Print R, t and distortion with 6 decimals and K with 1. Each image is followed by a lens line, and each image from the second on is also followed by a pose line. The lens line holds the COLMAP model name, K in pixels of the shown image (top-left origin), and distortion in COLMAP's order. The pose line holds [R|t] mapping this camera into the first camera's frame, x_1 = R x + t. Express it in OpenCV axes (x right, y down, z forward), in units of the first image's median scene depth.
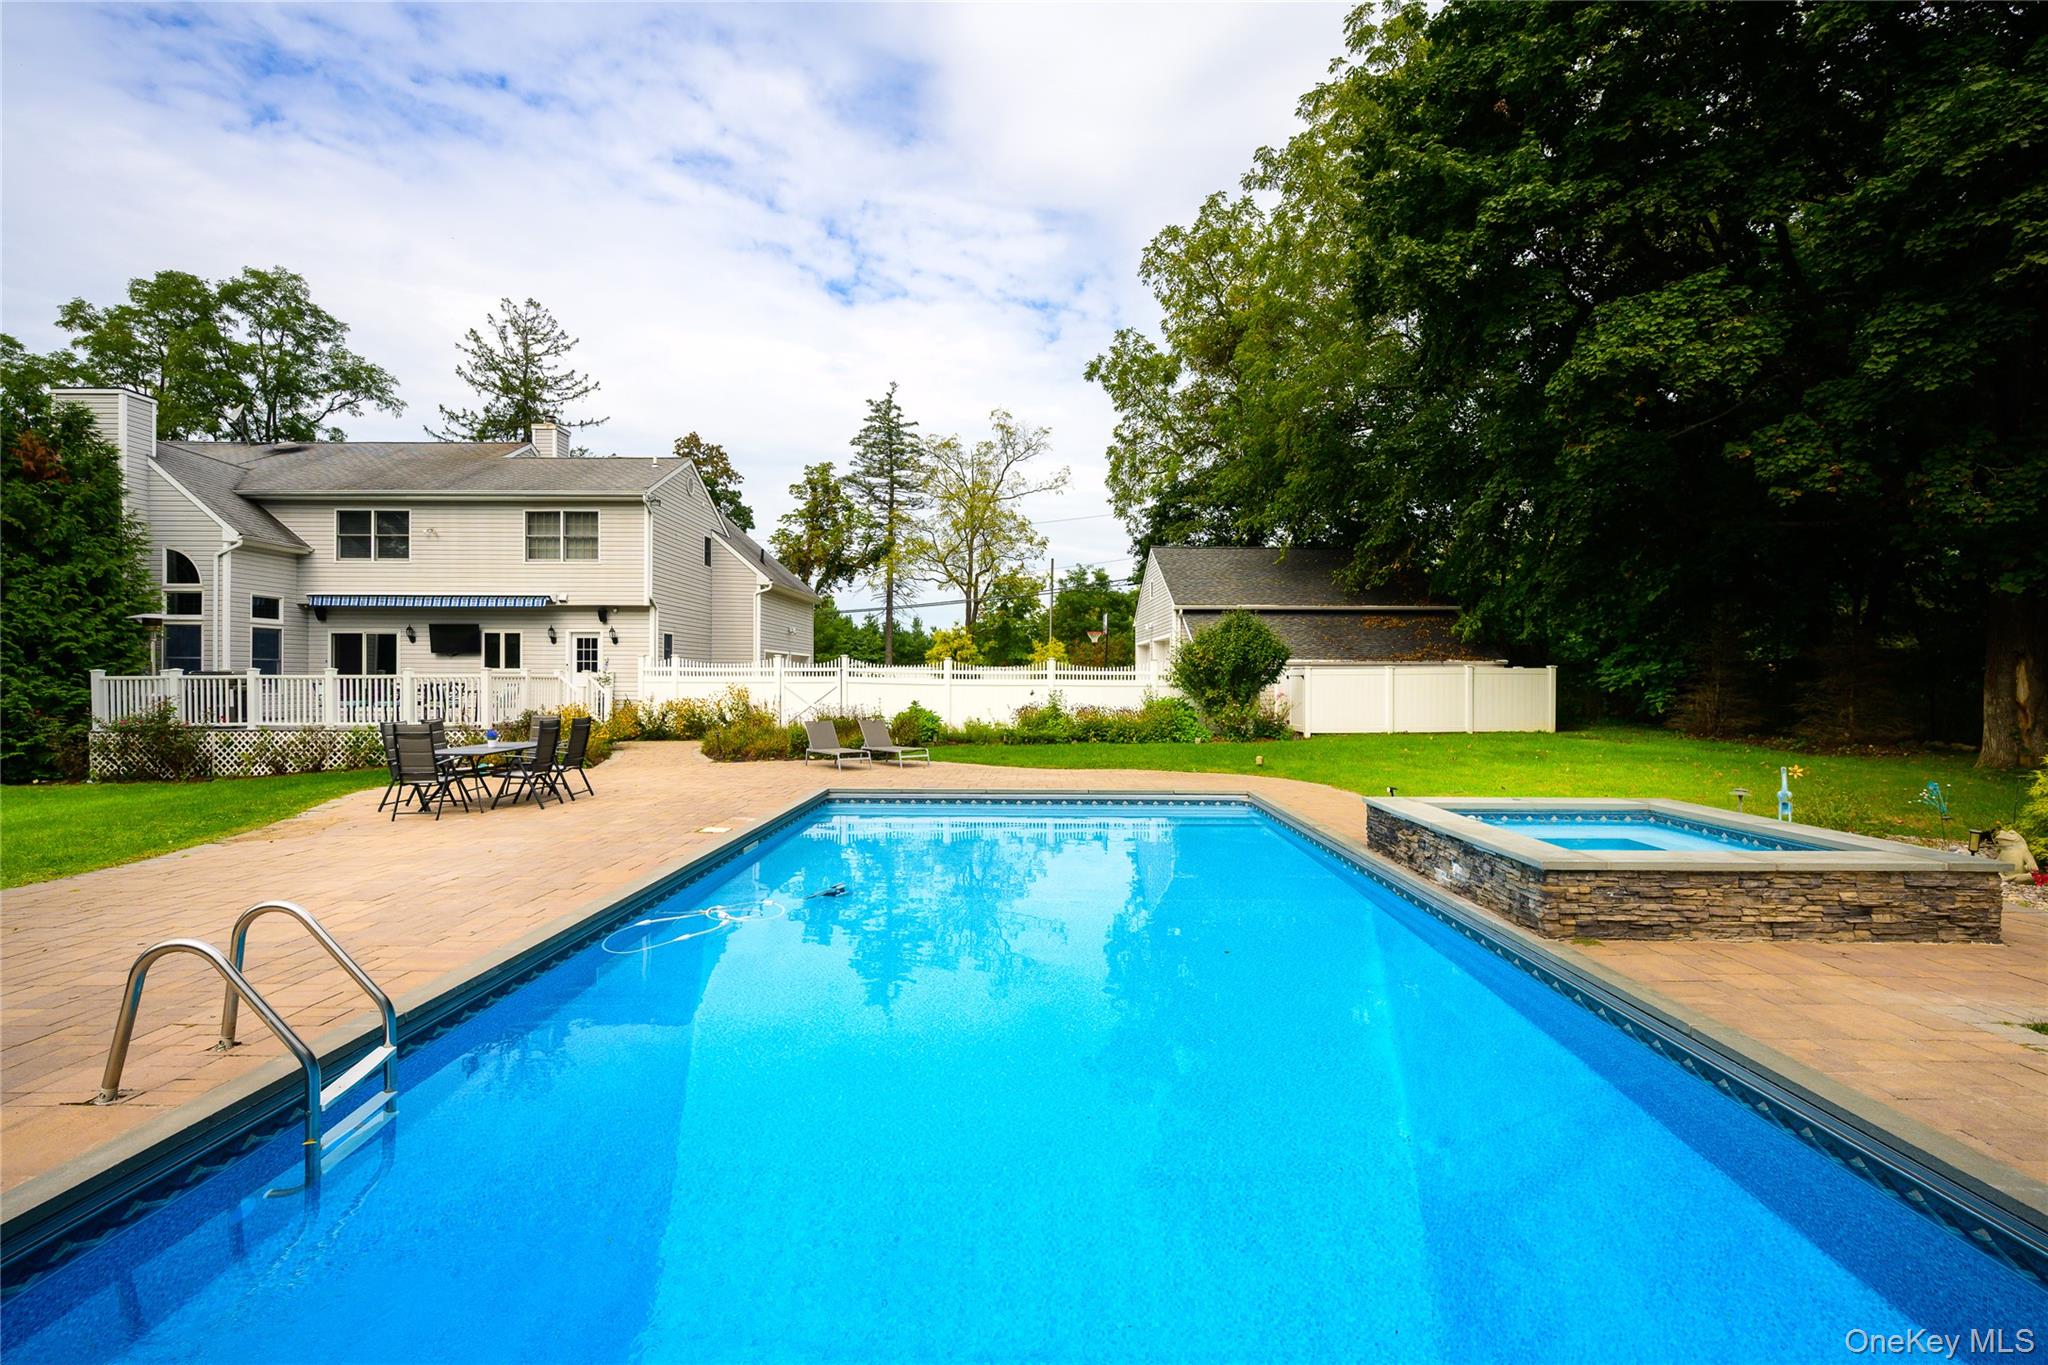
lens RADIAL K [[925.1, 0, 1024.0], [0, 925.1, 682.5], [0, 0, 1]] dist [-0.002981, -0.000281]
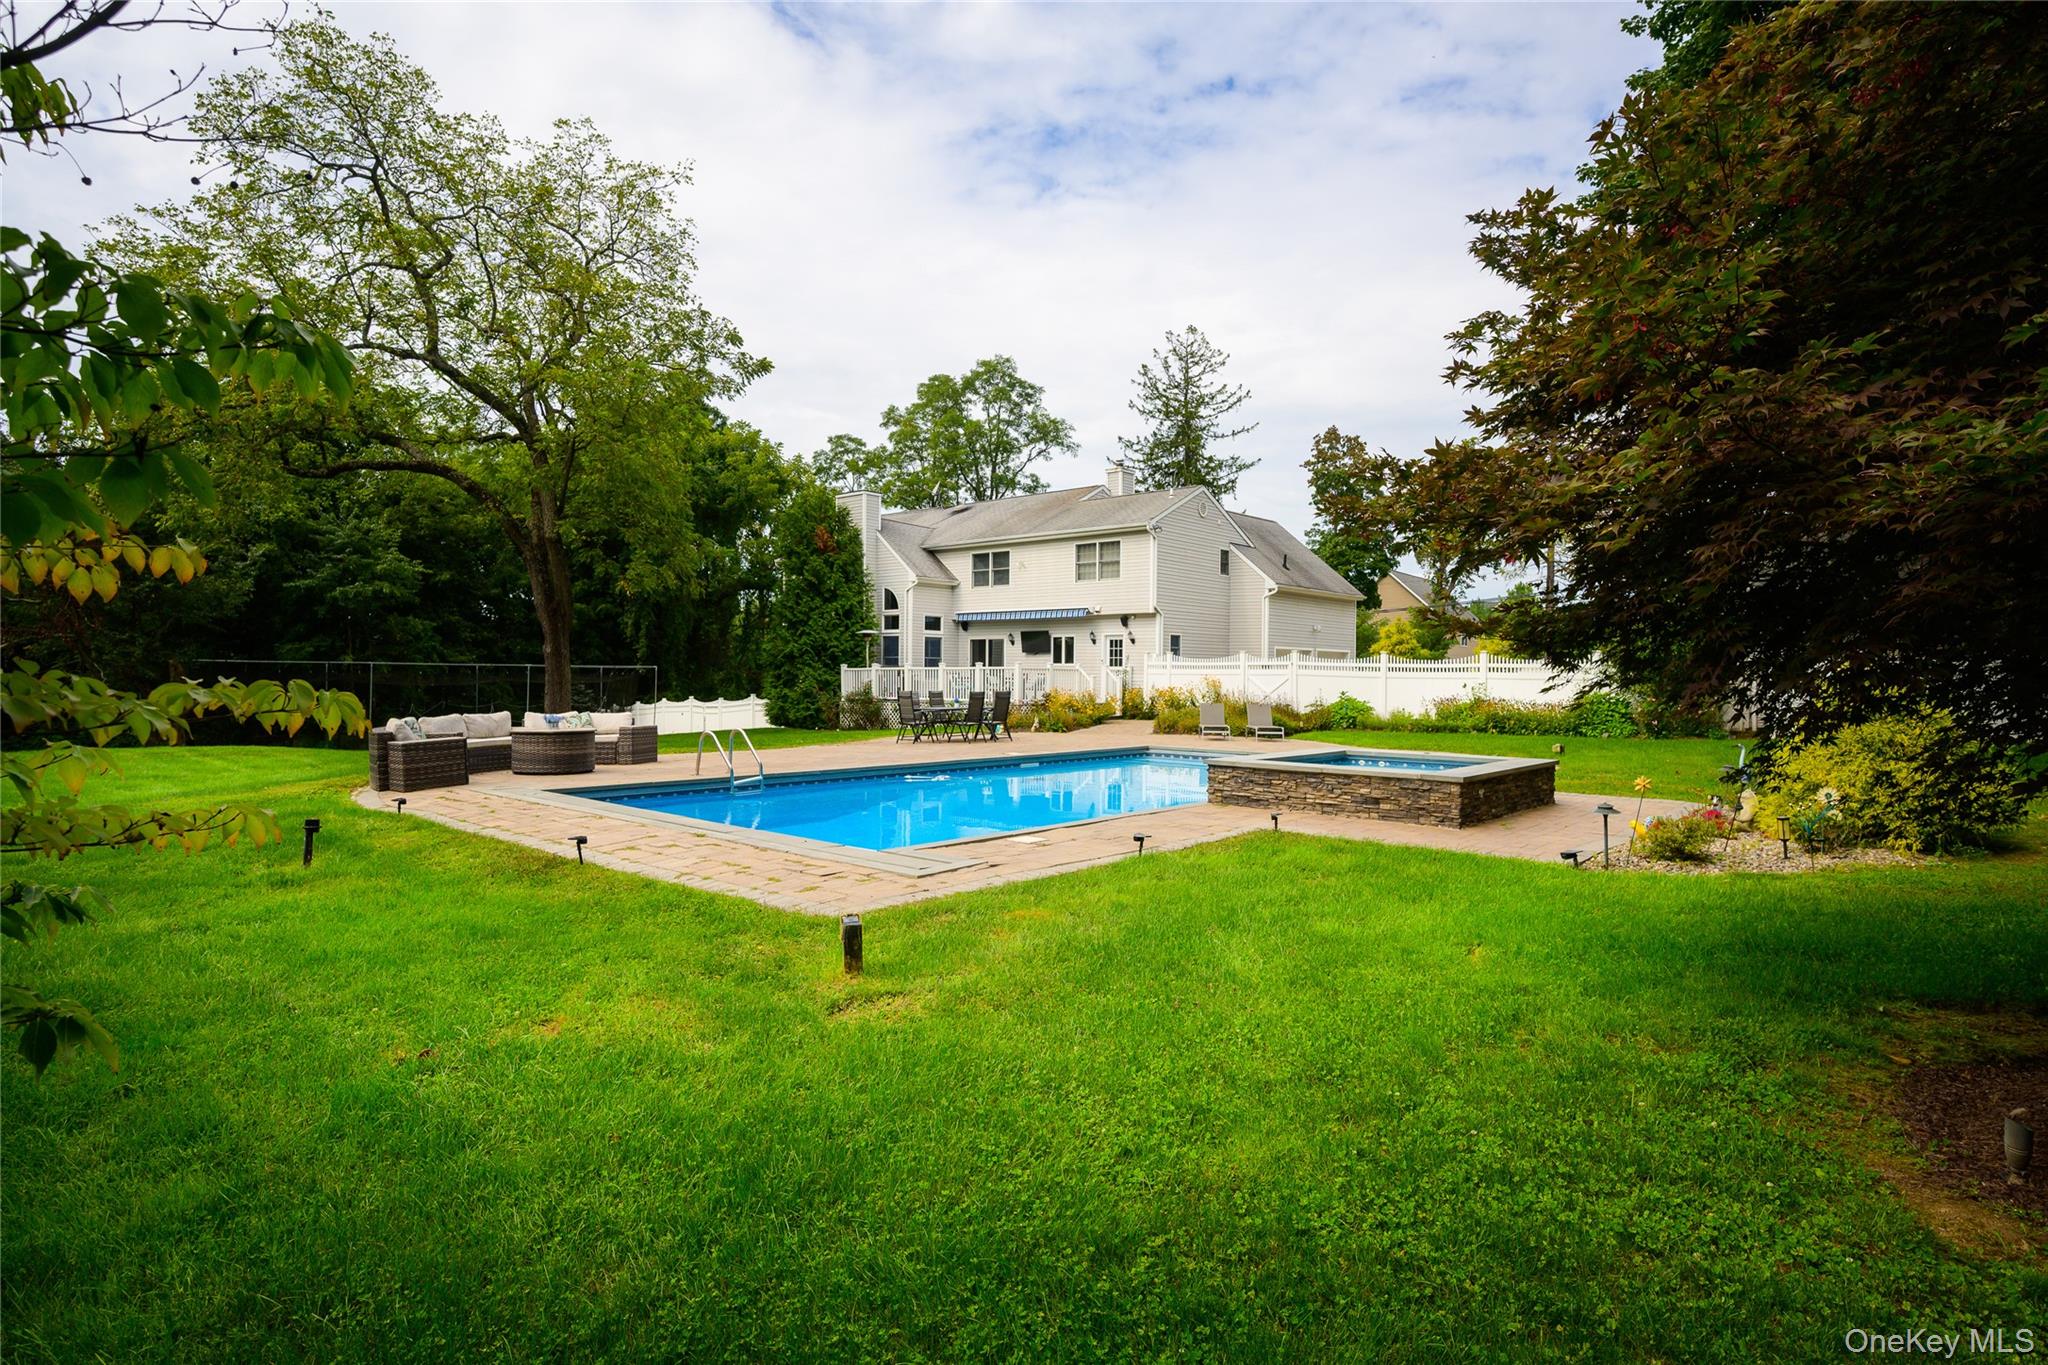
lens RADIAL K [[1068.2, 0, 1024.0], [0, 1068.2, 682.5], [0, 0, 1]] dist [-0.015425, 0.000371]
pose [[0.754013, 0.007675, -0.656815, 0.398672], [-0.009138, 0.999958, 0.001194, 0.010536], [0.656796, 0.005102, 0.754051, -0.192489]]
